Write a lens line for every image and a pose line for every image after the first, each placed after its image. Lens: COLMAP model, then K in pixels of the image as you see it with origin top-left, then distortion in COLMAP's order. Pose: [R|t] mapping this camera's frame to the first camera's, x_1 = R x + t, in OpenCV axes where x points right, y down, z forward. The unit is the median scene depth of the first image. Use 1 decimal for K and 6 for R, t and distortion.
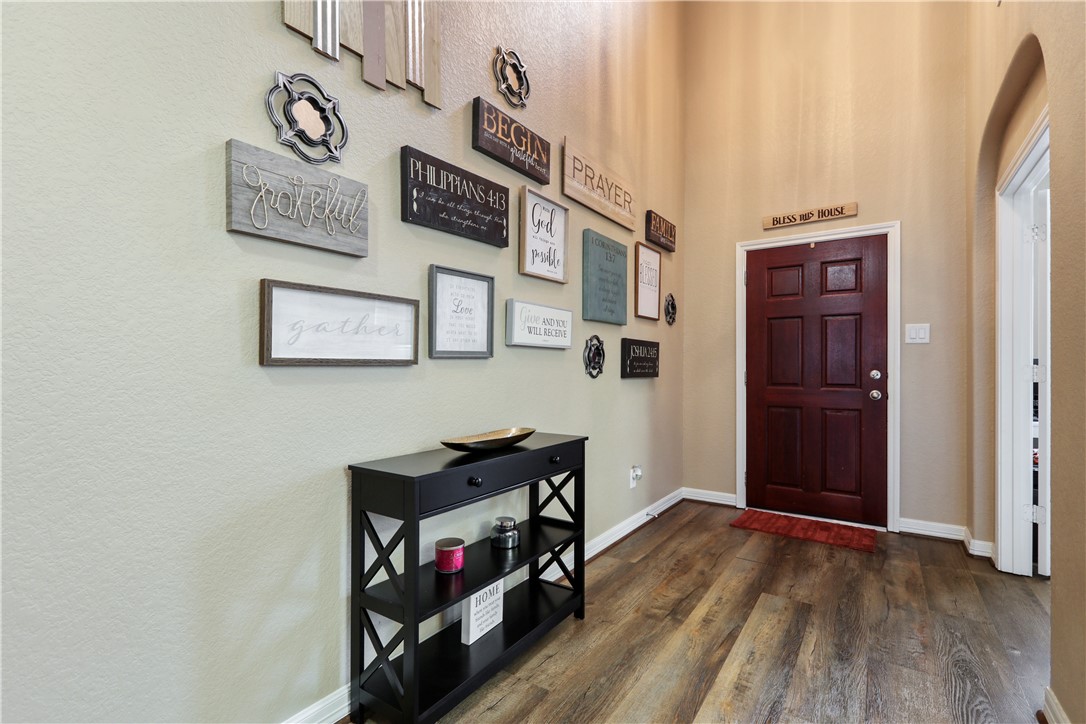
lens RADIAL K [[500.1, 0, 545.6], [0, 500.1, 366.7], [0, 0, 1]] dist [0.003331, 0.000373]
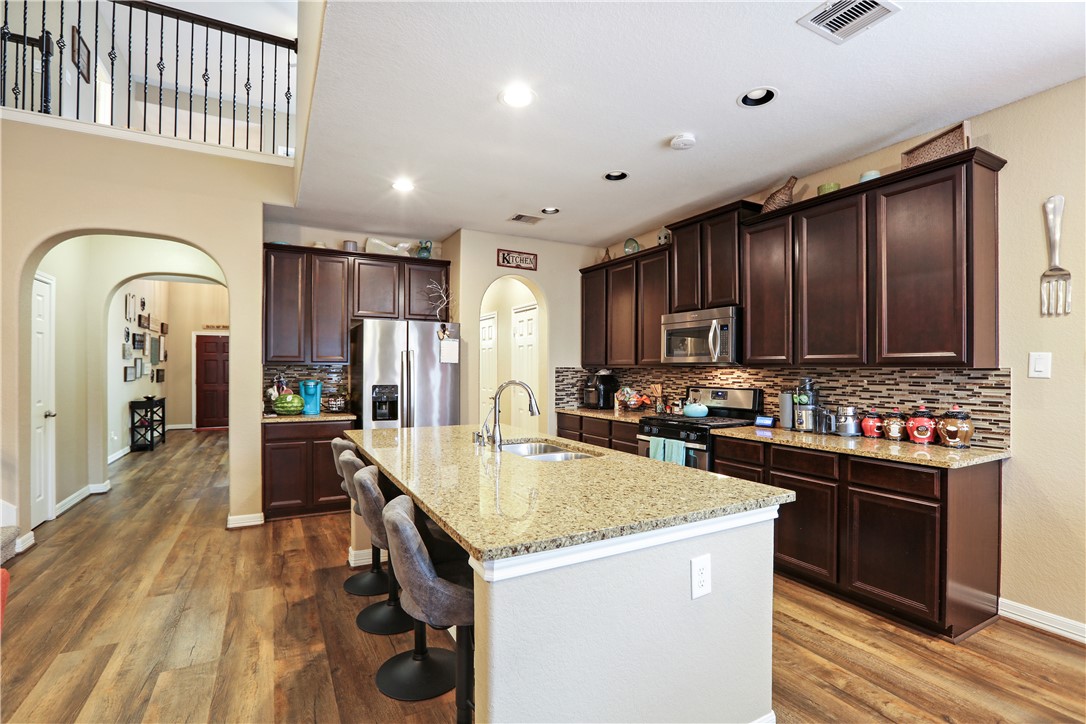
lens RADIAL K [[504.1, 0, 540.7], [0, 504.1, 368.9], [0, 0, 1]] dist [-0.054282, 0.020375]
pose [[0.469091, -0.006009, 0.883129, -1.948775], [0.000501, 0.999978, 0.006538, -0.111768], [-0.883150, -0.002624, 0.469084, -3.428513]]
